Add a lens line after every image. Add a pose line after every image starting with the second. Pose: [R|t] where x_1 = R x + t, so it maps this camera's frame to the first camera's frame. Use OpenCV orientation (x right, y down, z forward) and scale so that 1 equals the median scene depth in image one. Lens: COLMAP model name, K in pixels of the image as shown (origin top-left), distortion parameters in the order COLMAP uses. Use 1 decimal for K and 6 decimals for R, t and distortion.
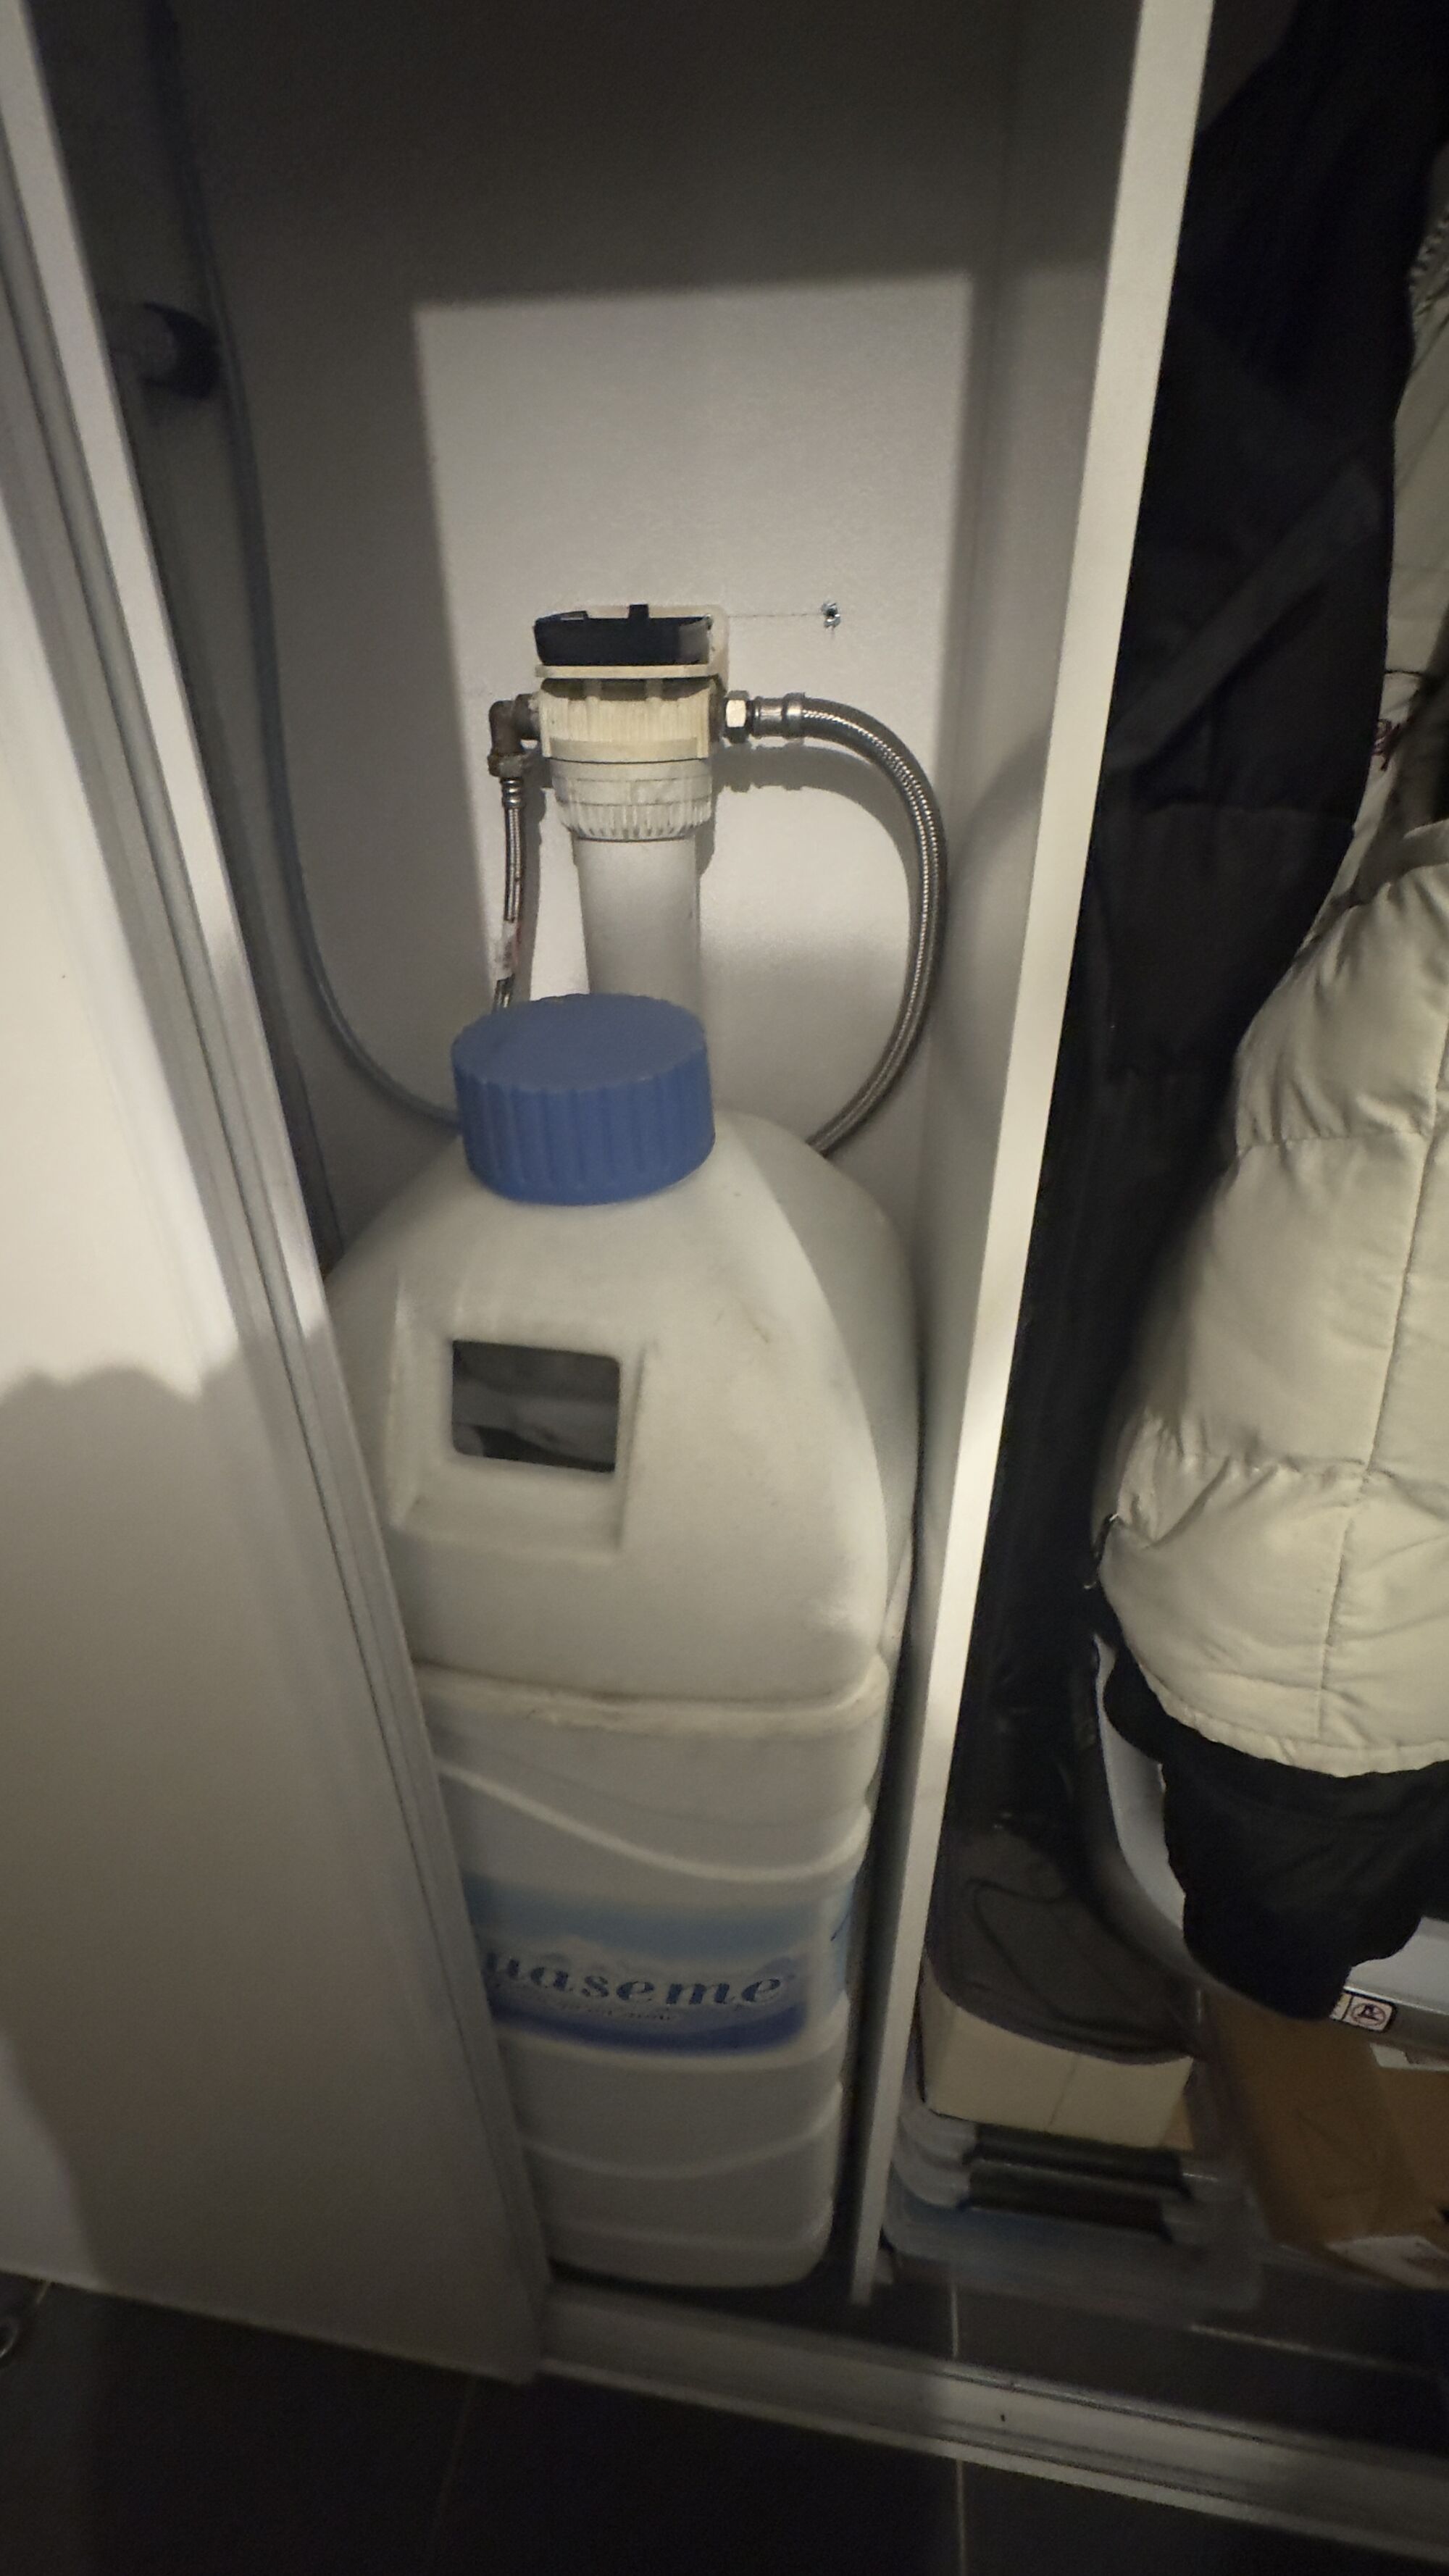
lens RADIAL K [[1032.2, 0, 724.5], [0, 1032.2, 1288.0], [0, 0, 1]] dist [-0.002162, -0.000156]
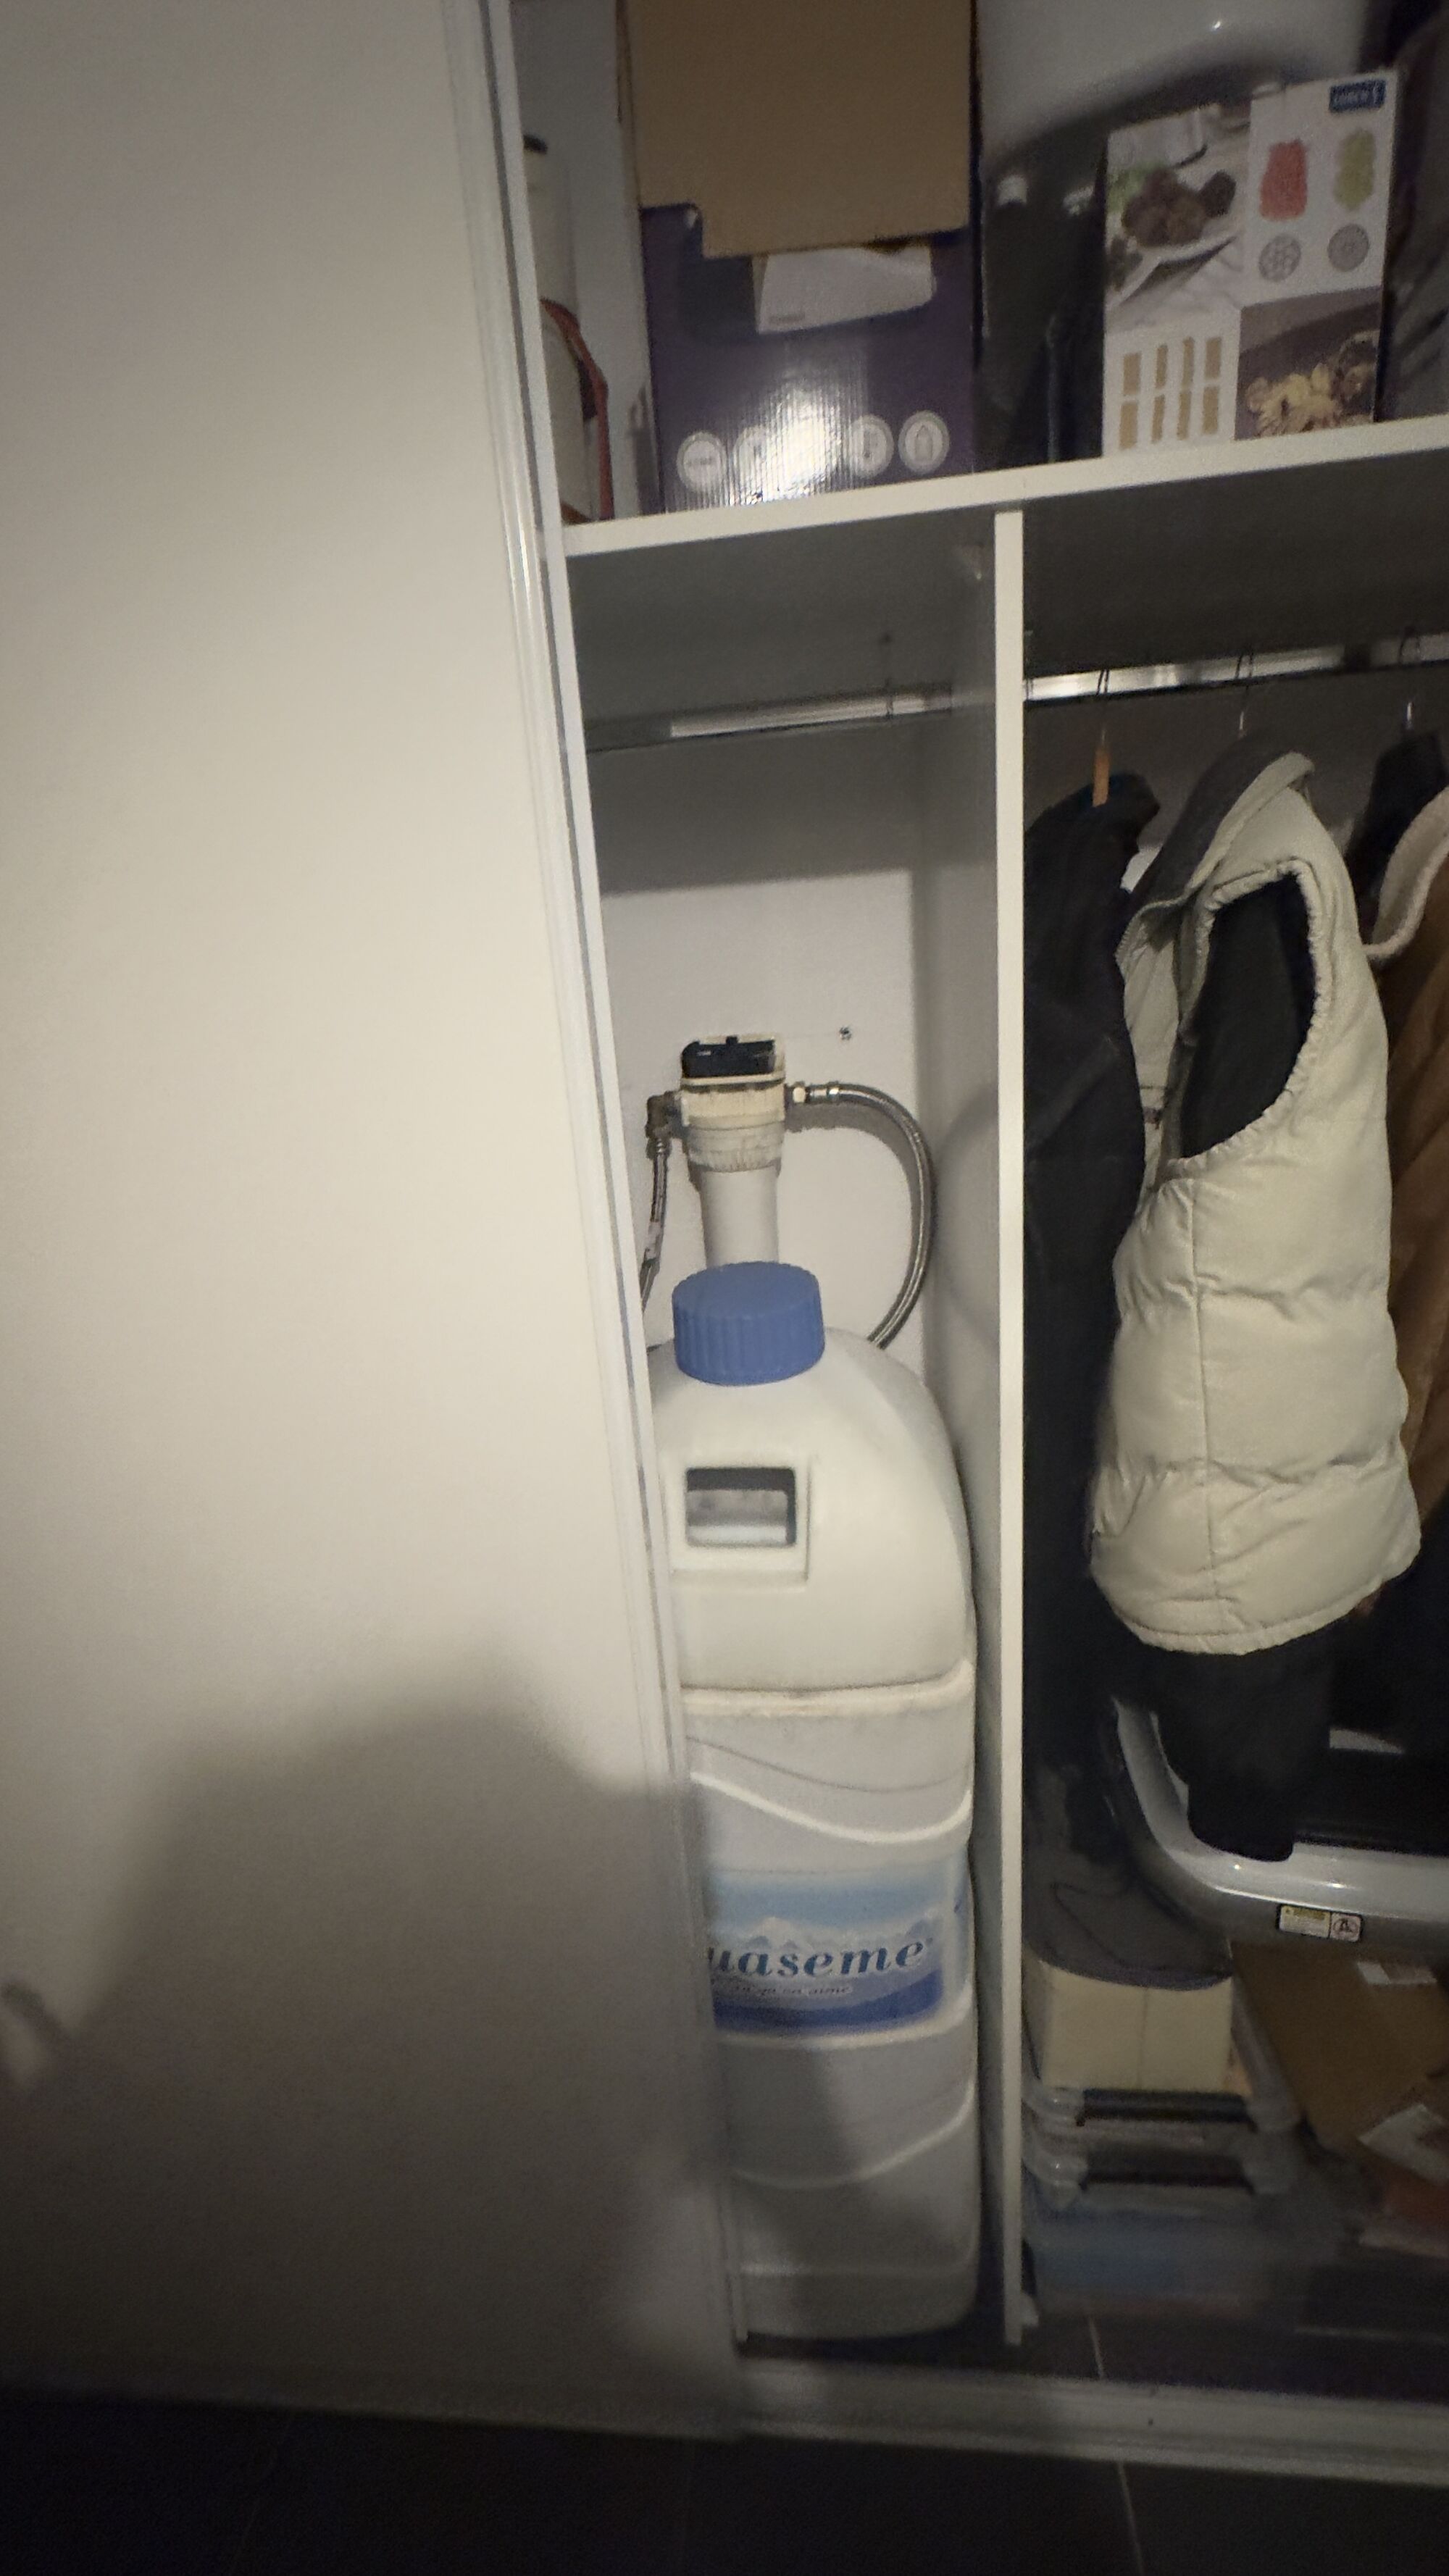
lens RADIAL K [[1052.9, 0, 724.5], [0, 1052.9, 1288.0], [0, 0, 1]] dist [0.001605, 0.000283]
pose [[0.996138, -0.077446, 0.041370, -0.204050], [0.085072, 0.967905, -0.236479, 0.139620], [-0.021728, 0.239085, 0.970755, -0.578955]]
